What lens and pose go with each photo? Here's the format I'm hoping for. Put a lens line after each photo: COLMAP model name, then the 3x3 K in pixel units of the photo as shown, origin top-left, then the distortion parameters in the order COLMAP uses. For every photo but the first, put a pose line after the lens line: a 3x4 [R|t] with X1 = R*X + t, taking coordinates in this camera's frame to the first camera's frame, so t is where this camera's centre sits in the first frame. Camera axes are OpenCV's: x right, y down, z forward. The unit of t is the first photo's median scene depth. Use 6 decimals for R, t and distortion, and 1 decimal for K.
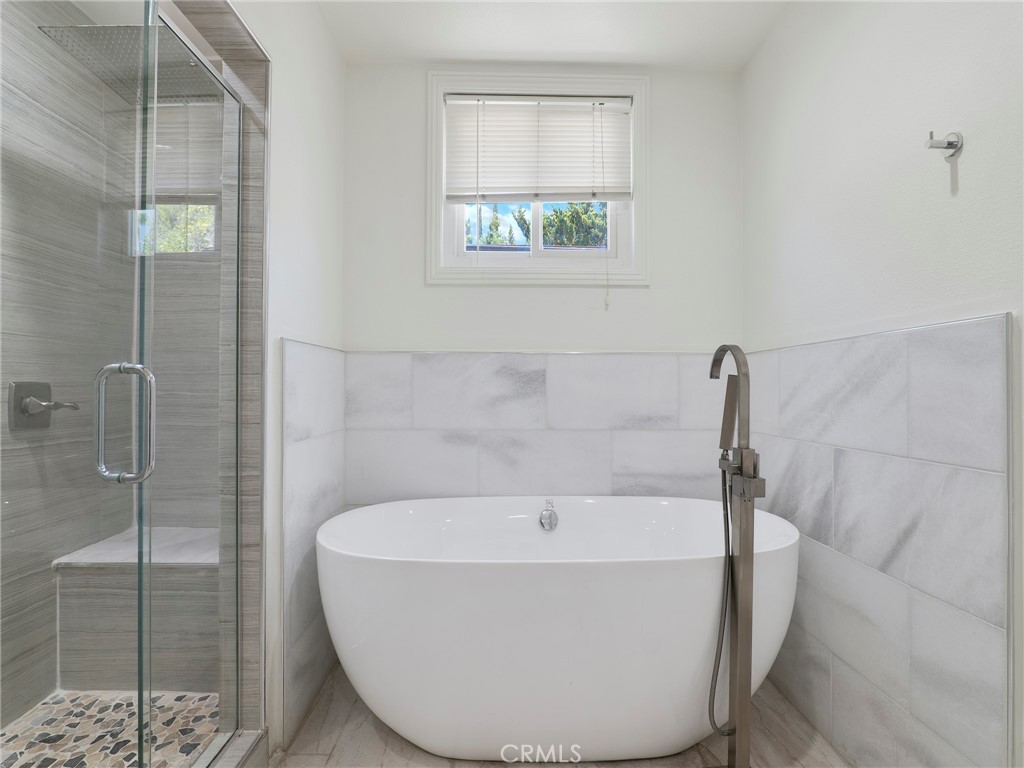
lens RADIAL K [[483.5, 0, 509.8], [0, 483.5, 384.7], [0, 0, 1]] dist [-0.031883, 0.014952]
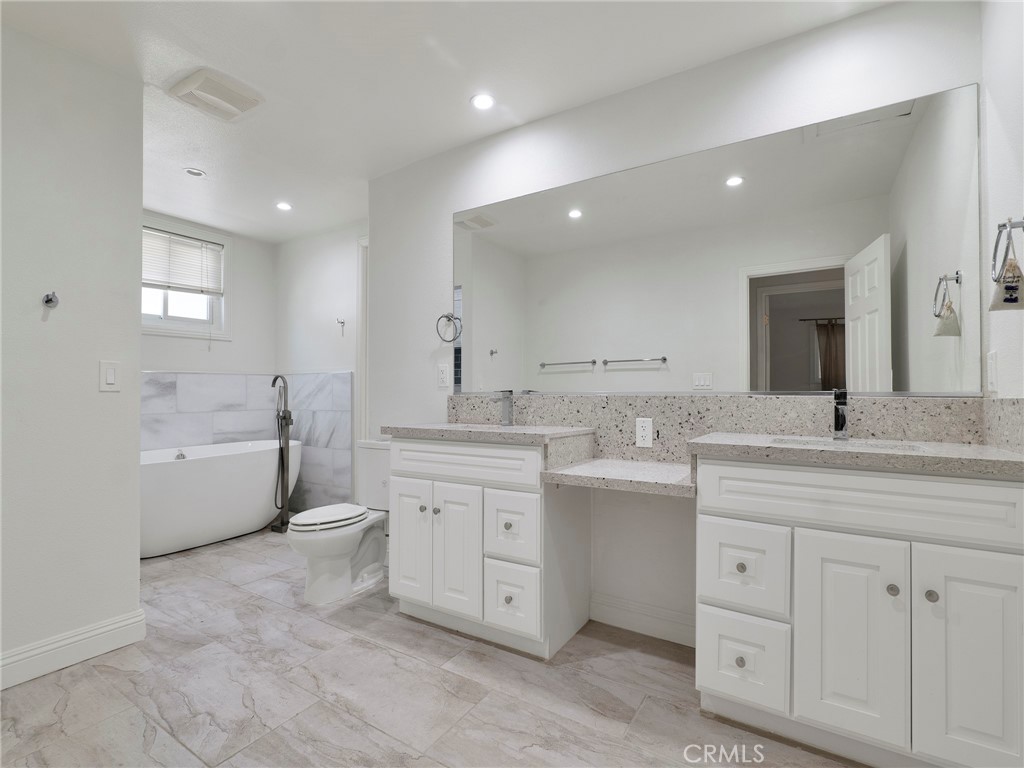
lens RADIAL K [[489.9, 0, 511.2], [0, 489.9, 384.9], [0, 0, 1]] dist [-0.017213, 0.004338]
pose [[0.551376, 0.002606, 0.834253, -1.109808], [-0.000015, 0.999995, -0.003113, -0.016028], [-0.834257, 0.001704, 0.551373, -1.611824]]
